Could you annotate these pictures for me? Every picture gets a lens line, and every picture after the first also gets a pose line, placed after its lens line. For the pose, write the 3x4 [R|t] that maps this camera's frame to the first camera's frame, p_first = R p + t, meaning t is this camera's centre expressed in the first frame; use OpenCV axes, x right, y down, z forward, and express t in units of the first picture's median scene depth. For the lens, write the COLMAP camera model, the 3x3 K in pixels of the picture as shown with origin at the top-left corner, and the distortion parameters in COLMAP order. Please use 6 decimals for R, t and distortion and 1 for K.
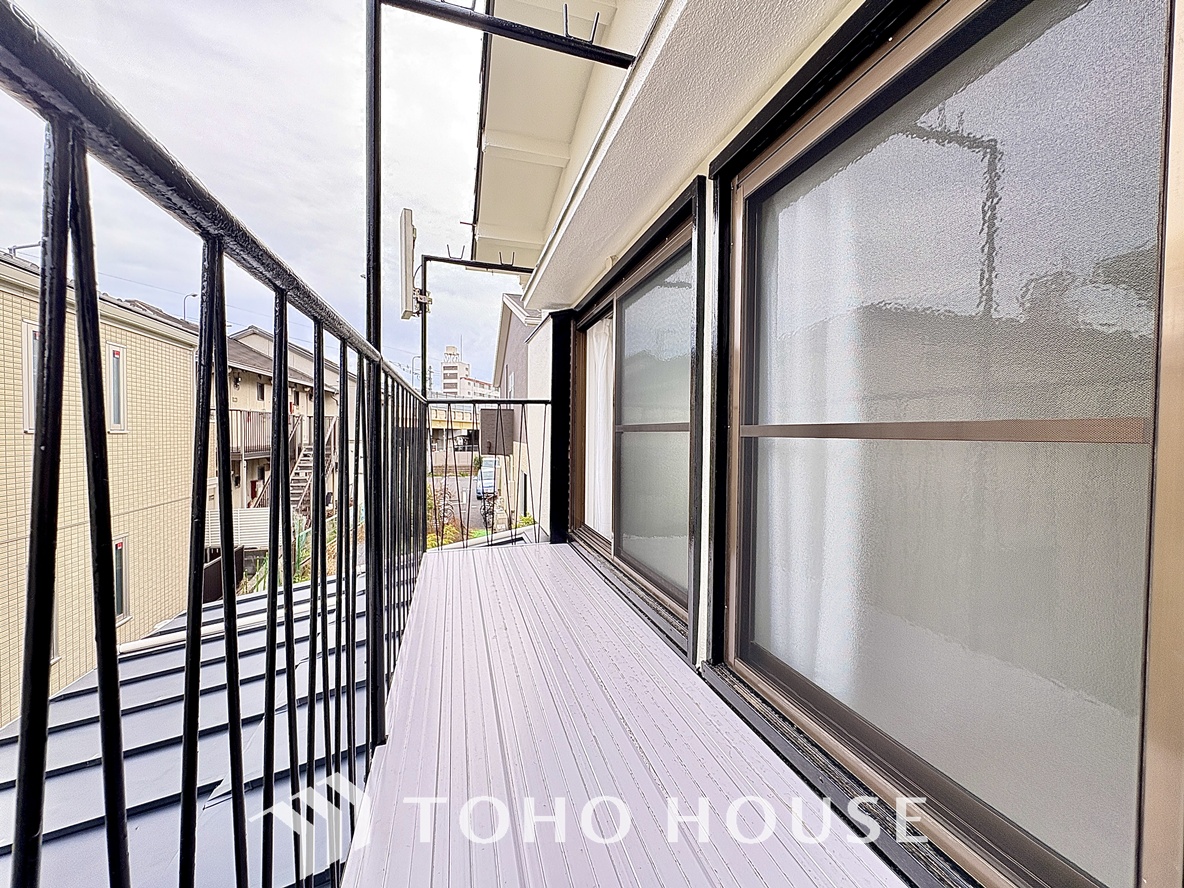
lens RADIAL K [[472.5, 0, 592.0], [0, 472.5, 444.0], [0, 0, 1]] dist [0.001001, -0.000231]
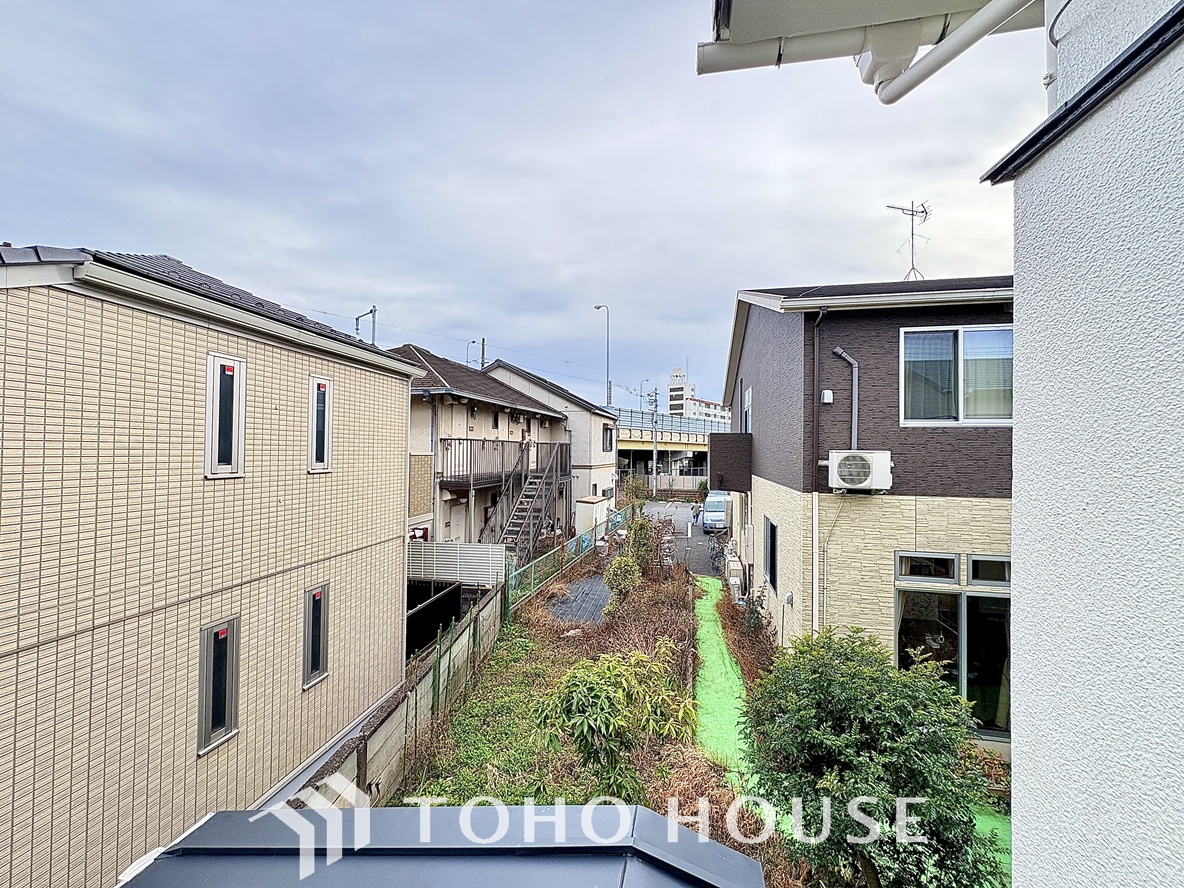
lens RADIAL K [[472.5, 0, 592.0], [0, 472.5, 444.0], [0, 0, 1]] dist [0.001001, -0.000231]
pose [[0.892529, -0.005080, -0.450961, -0.040925], [-0.013934, 0.999149, -0.038832, -0.018138], [0.450774, 0.040943, 0.891698, 0.151022]]
